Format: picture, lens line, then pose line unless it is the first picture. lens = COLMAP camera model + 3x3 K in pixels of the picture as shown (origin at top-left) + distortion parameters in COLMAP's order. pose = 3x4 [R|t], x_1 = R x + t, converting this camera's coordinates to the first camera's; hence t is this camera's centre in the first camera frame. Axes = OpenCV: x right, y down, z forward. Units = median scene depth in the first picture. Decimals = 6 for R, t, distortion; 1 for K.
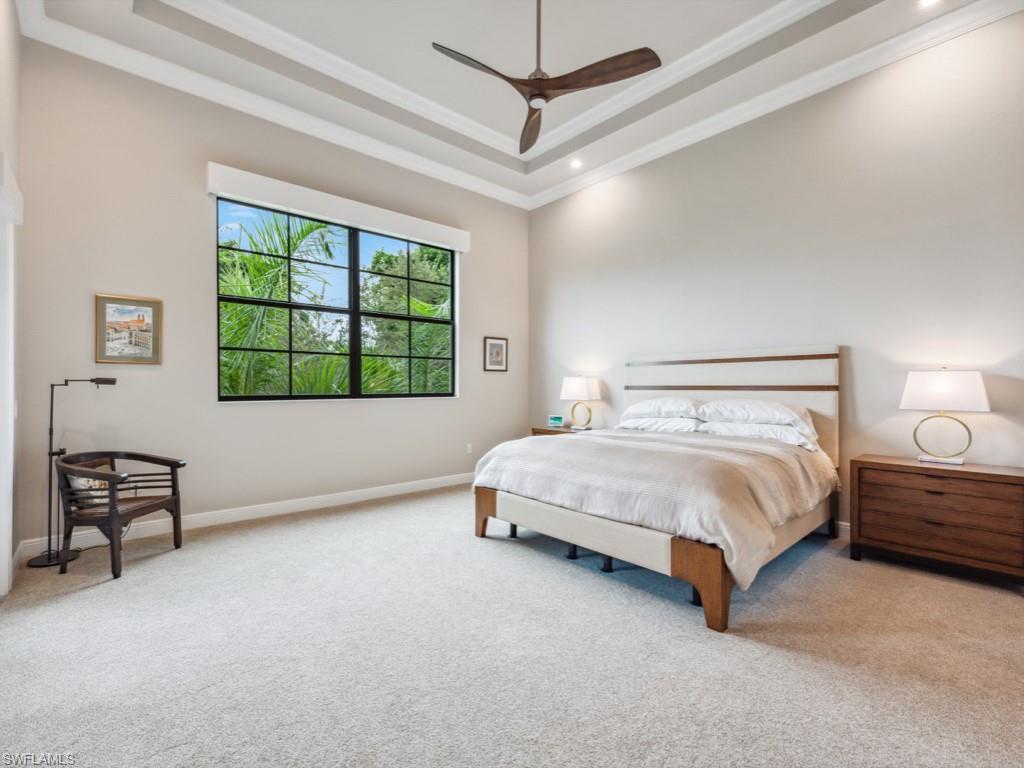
lens RADIAL K [[465.3, 0, 504.7], [0, 465.3, 384.9], [0, 0, 1]] dist [0.012348, 0.000177]
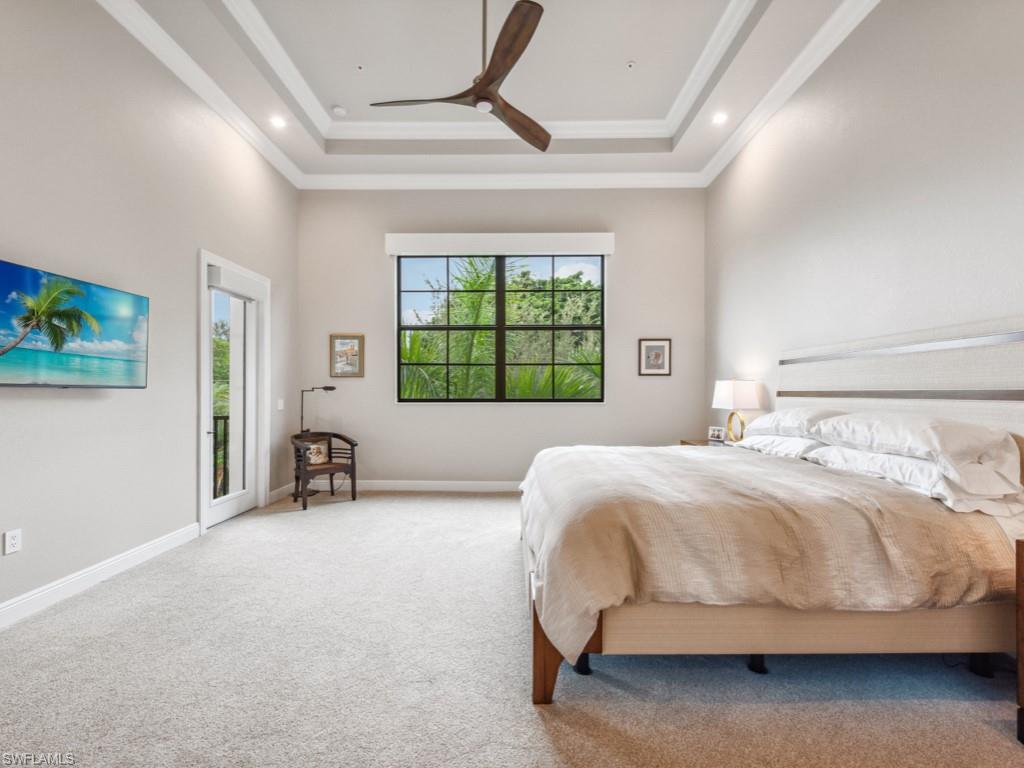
lens RADIAL K [[445.3, 0, 511.9], [0, 445.3, 387.7], [0, 0, 1]] dist [0.011219, -0.000812]
pose [[0.743505, -0.006061, -0.668703, 0.534179], [0.000382, 0.999963, -0.008638, 0.002914], [0.668730, 0.006167, 0.743480, 0.237640]]
